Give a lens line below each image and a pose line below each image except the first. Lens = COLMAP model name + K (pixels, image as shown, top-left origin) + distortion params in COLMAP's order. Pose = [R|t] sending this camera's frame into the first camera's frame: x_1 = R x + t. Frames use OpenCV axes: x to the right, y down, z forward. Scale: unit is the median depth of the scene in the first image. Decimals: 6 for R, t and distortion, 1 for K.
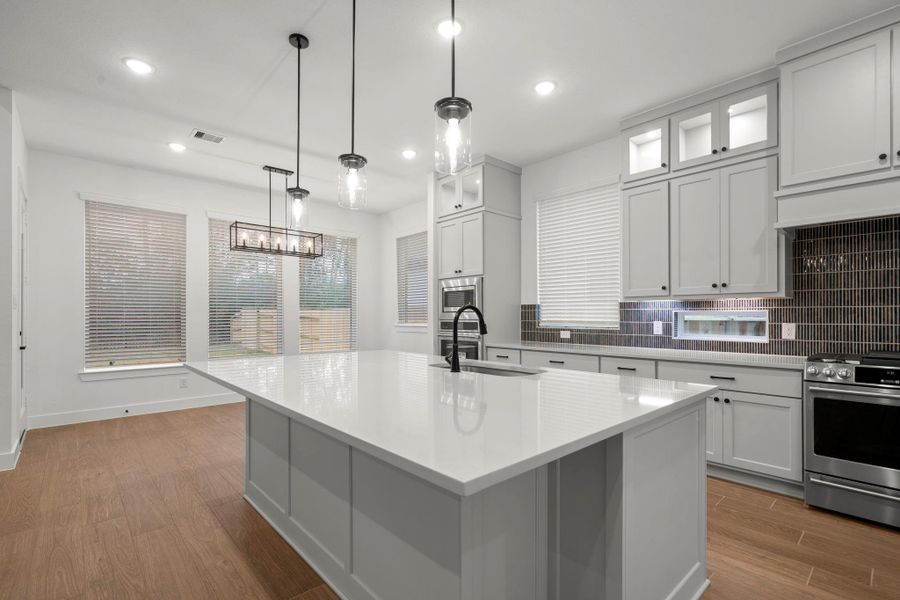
lens RADIAL K [[411.6, 0, 452.8], [0, 411.6, 306.1], [0, 0, 1]] dist [0.000400, 0.000405]
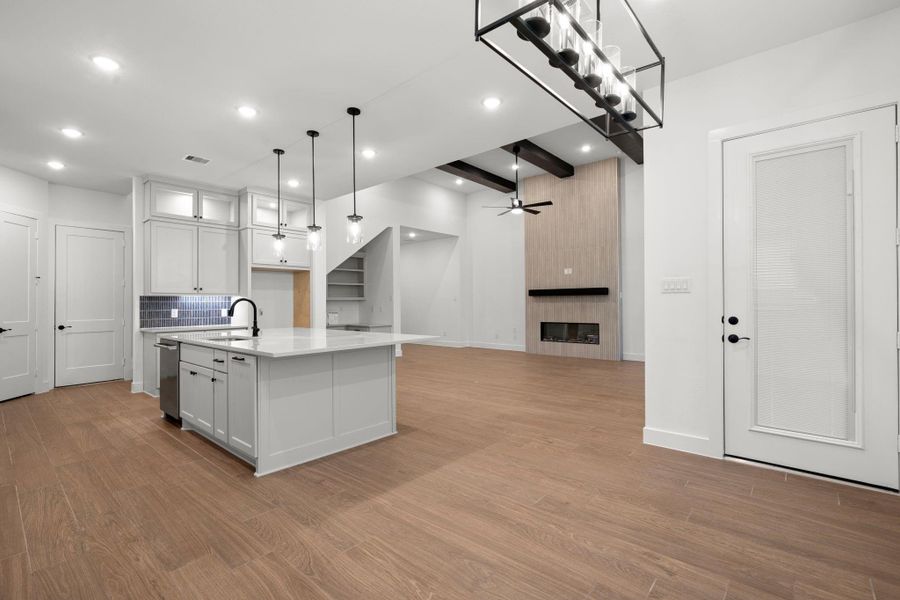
lens RADIAL K [[403.5, 0, 450.0], [0, 403.5, 300.0], [0, 0, 1]] dist [0.002098, 0.000353]
pose [[-0.994407, 0.009069, -0.105221, -0.374916], [0.011937, 0.999573, -0.026662, 0.036971], [0.104935, -0.027769, -0.994091, 1.638806]]
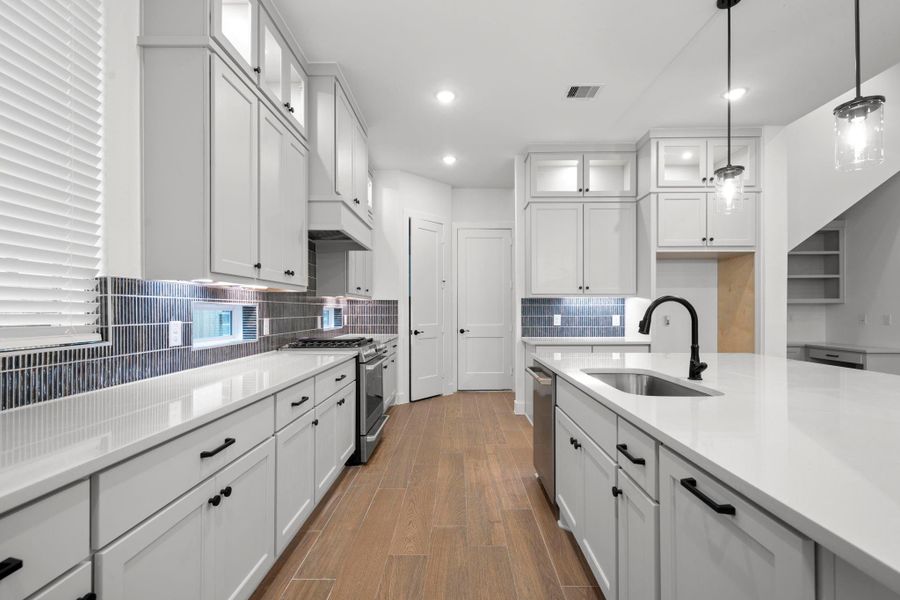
lens RADIAL K [[411.6, 0, 452.8], [0, 411.6, 306.1], [0, 0, 1]] dist [0.000400, 0.000405]
pose [[-0.724392, 0.008560, 0.689335, -0.118799], [-0.011587, 0.999630, -0.024589, 0.026200], [-0.689291, -0.025799, -0.724025, 1.111208]]
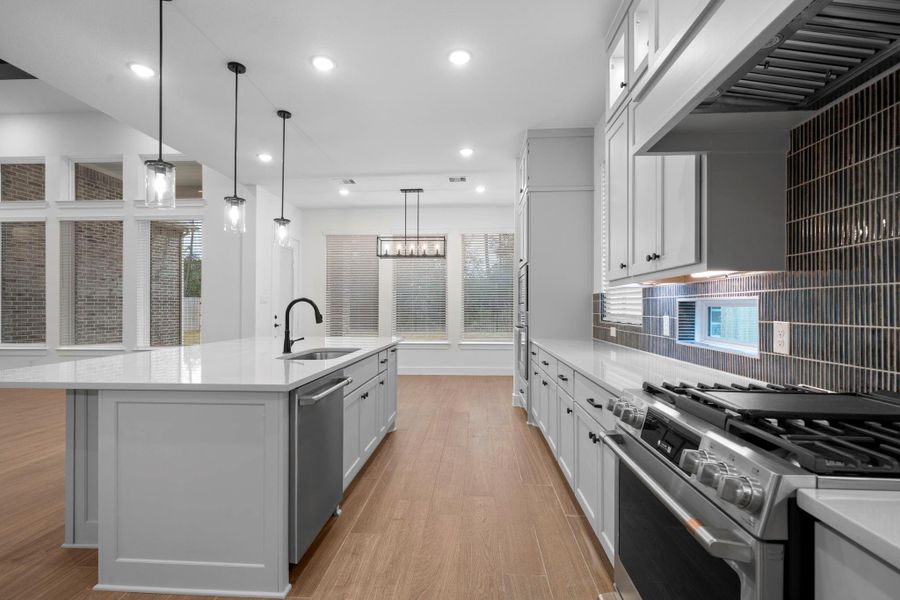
lens RADIAL K [[411.6, 0, 452.8], [0, 411.6, 306.1], [0, 0, 1]] dist [0.000400, 0.000405]
pose [[0.695271, -0.001188, -0.718747, 0.726135], [0.014034, 0.999830, 0.011923, 0.009018], [0.718611, -0.018376, 0.695170, 0.284368]]
